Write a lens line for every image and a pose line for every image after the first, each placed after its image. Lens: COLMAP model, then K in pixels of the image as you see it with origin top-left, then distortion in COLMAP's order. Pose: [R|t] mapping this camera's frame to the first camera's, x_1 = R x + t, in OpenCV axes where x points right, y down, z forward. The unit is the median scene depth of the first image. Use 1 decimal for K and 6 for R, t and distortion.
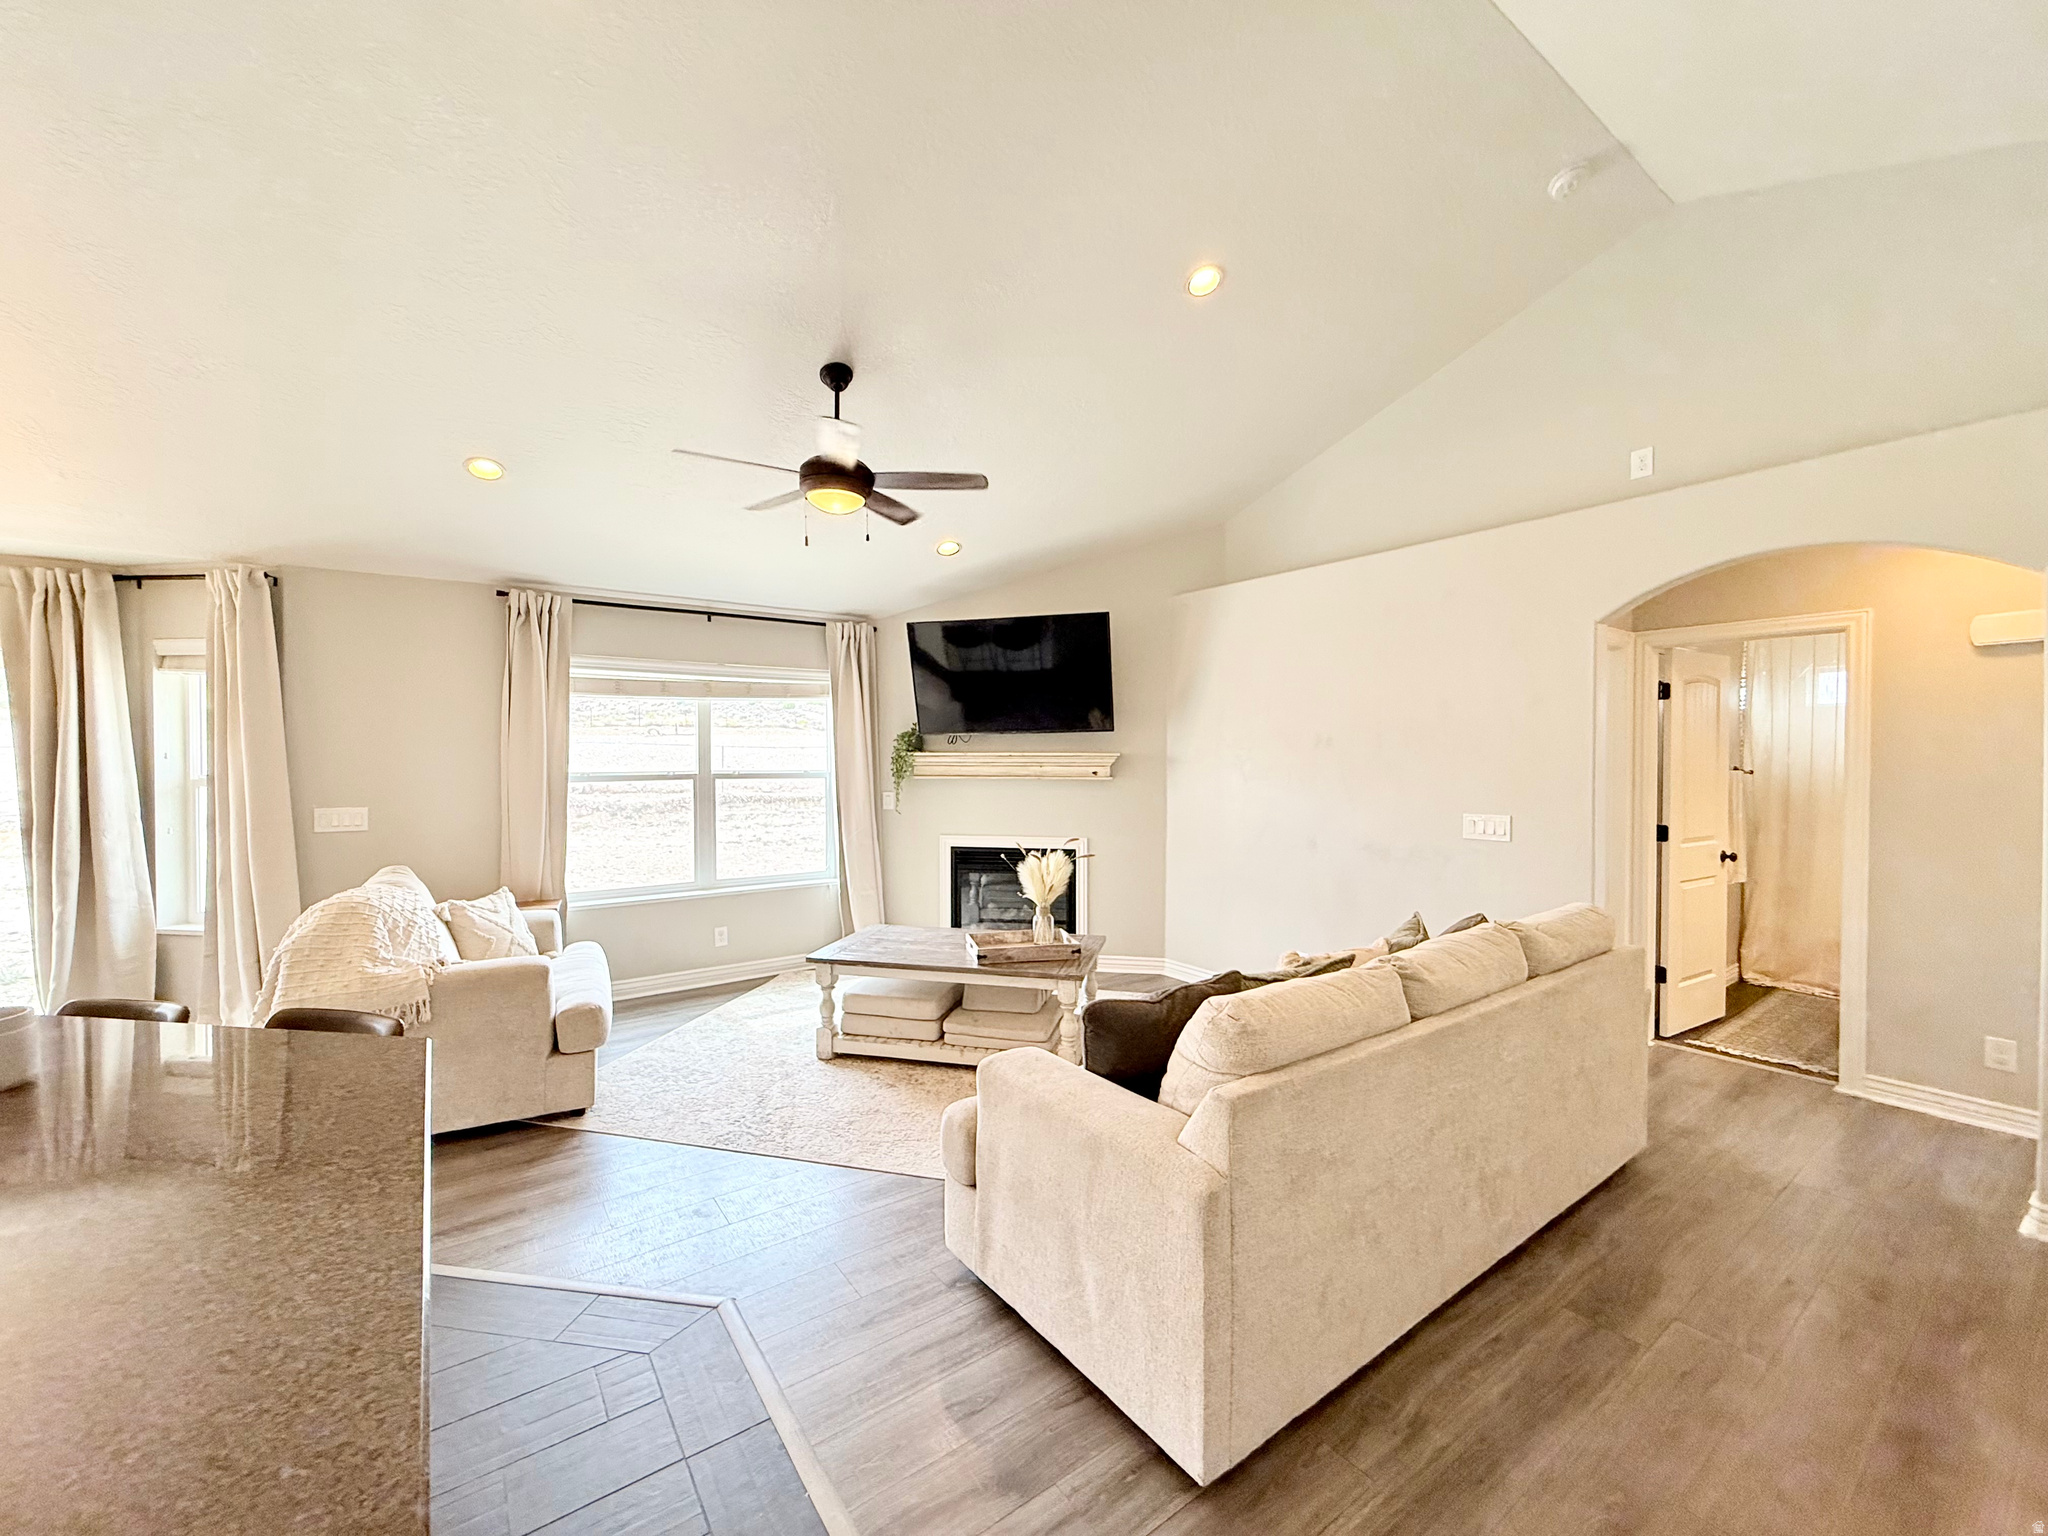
lens RADIAL K [[809.8, 0, 1015.0], [0, 809.8, 761.9], [0, 0, 1]] dist [0.001279, -0.000409]
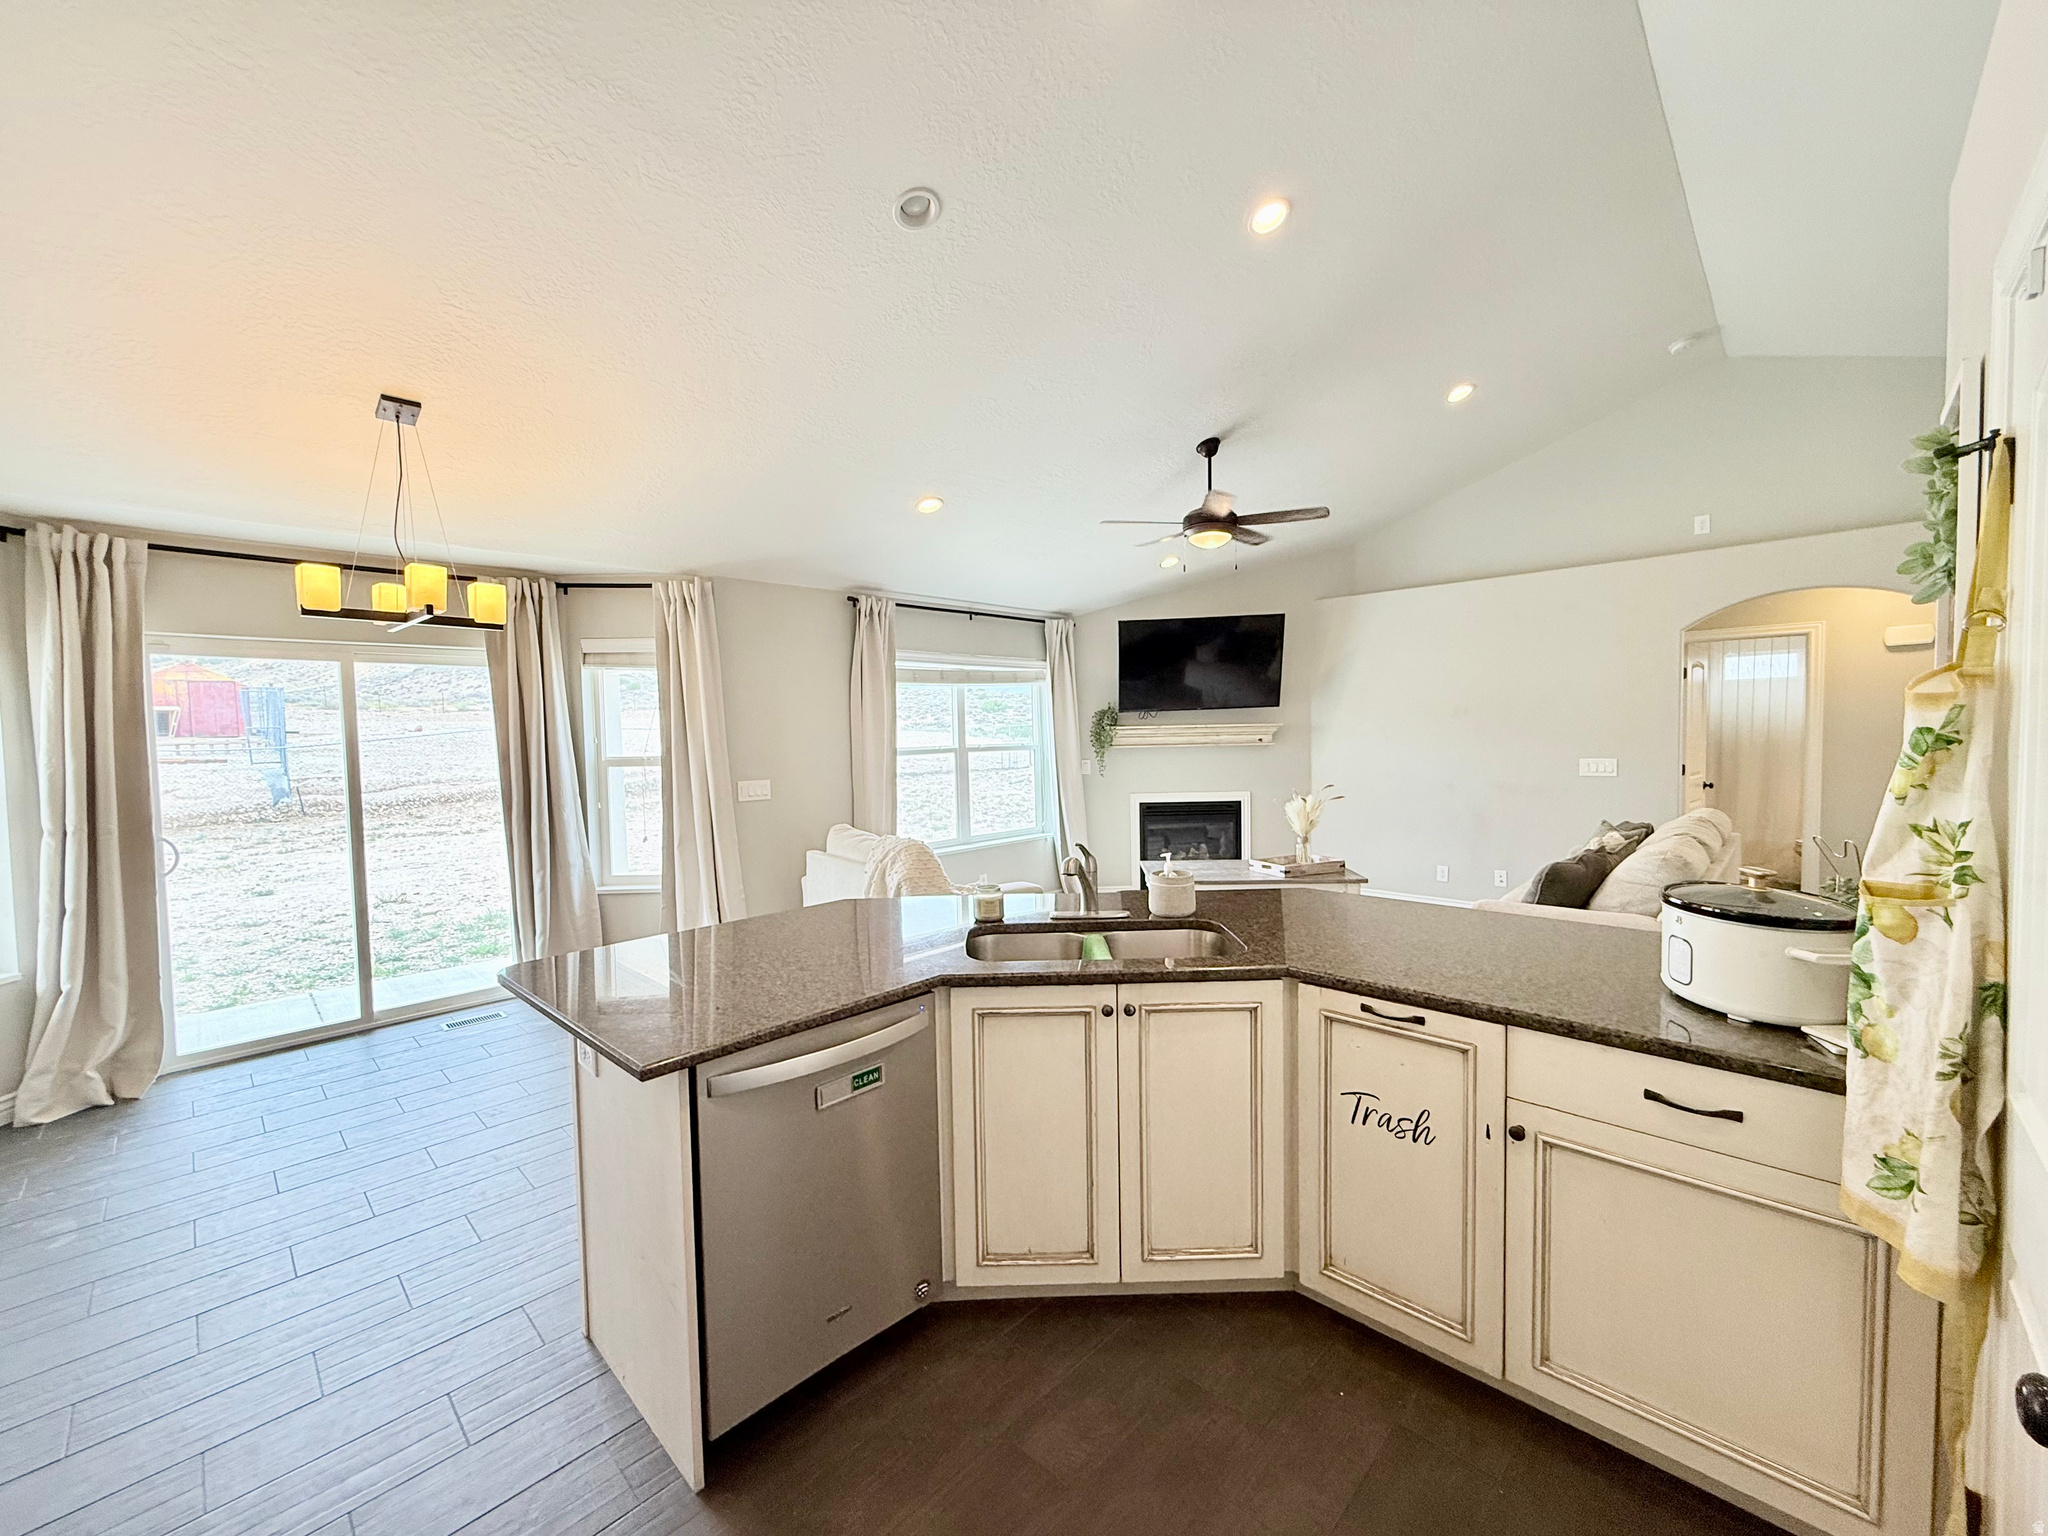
lens RADIAL K [[809.8, 0, 1015.0], [0, 809.8, 761.9], [0, 0, 1]] dist [0.001279, -0.000409]
pose [[0.984496, -0.027203, 0.173286, -0.586819], [0.022349, 0.999303, 0.029906, 0.002061], [-0.173979, -0.025570, 0.984417, -0.217671]]
